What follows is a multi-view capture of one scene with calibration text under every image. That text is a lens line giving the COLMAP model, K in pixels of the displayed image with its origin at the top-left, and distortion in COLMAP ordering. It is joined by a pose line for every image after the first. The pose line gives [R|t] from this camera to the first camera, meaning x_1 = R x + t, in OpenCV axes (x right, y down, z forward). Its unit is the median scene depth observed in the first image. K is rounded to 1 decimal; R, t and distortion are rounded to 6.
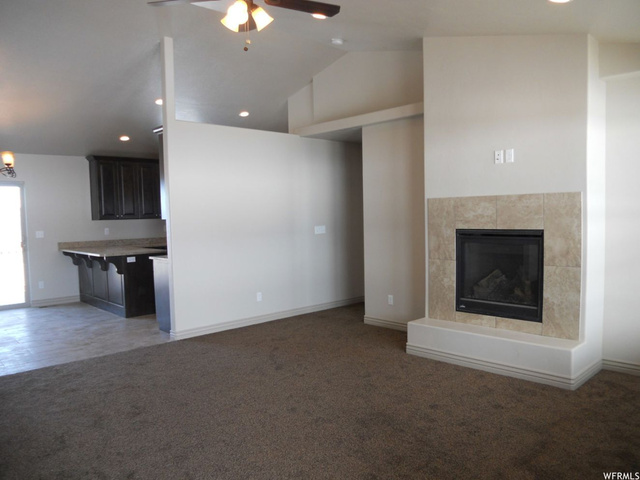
lens RADIAL K [[489.2, 0, 309.5], [0, 489.2, 240.9], [0, 0, 1]] dist [-0.067772, 0.053773]
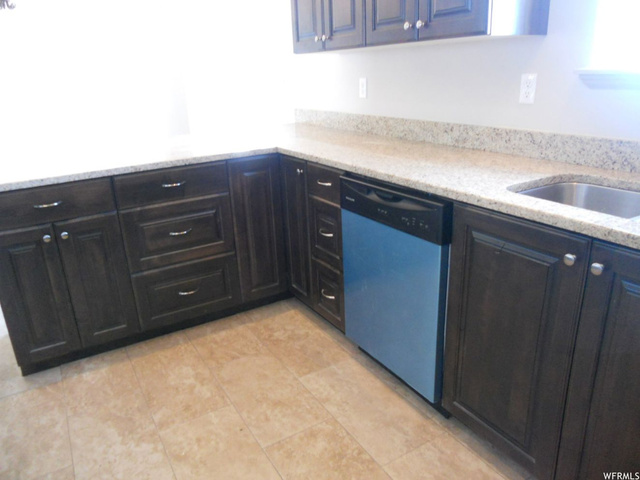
lens RADIAL K [[489.2, 0, 309.5], [0, 489.2, 240.9], [0, 0, 1]] dist [-0.067772, 0.053773]
pose [[-0.212386, 0.357988, -0.909251, -0.108294], [-0.006919, 0.929904, 0.367736, -0.054833], [0.977161, 0.084393, -0.195021, 1.340450]]
